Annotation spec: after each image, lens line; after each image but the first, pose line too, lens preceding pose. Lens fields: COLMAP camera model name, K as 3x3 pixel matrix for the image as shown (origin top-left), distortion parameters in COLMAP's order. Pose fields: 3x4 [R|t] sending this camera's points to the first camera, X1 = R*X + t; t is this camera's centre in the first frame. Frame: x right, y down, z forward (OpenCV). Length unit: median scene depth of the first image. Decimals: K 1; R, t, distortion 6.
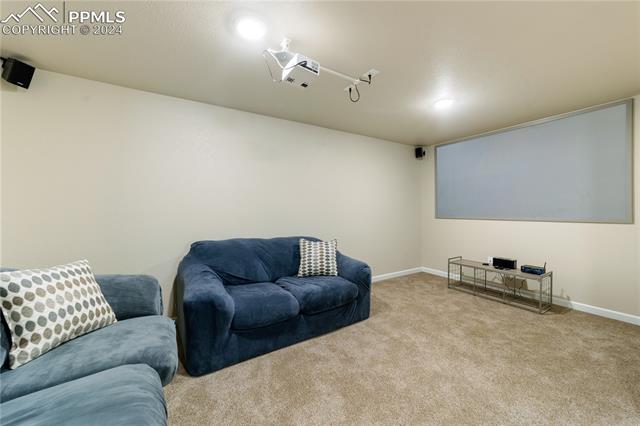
lens RADIAL K [[245.6, 0, 320.4], [0, 245.6, 211.5], [0, 0, 1]] dist [-0.008273, 0.000739]
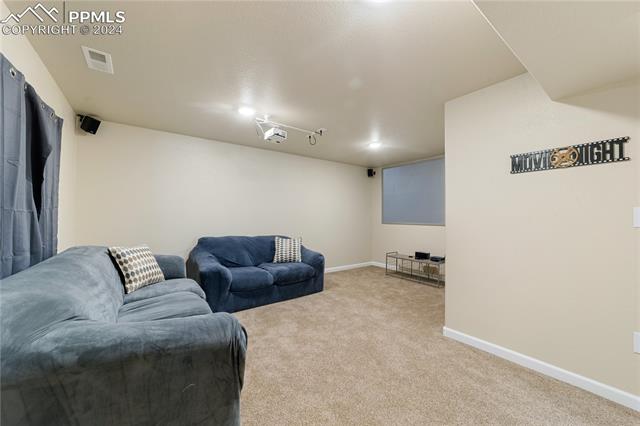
lens RADIAL K [[245.6, 0, 320.6], [0, 245.6, 214.2], [0, 0, 1]] dist [-0.008273, 0.000739]
pose [[0.996326, 0.011473, 0.084867, 0.066705], [-0.010169, 0.999824, -0.015776, 0.002431], [-0.085033, 0.014855, 0.996267, -0.516700]]
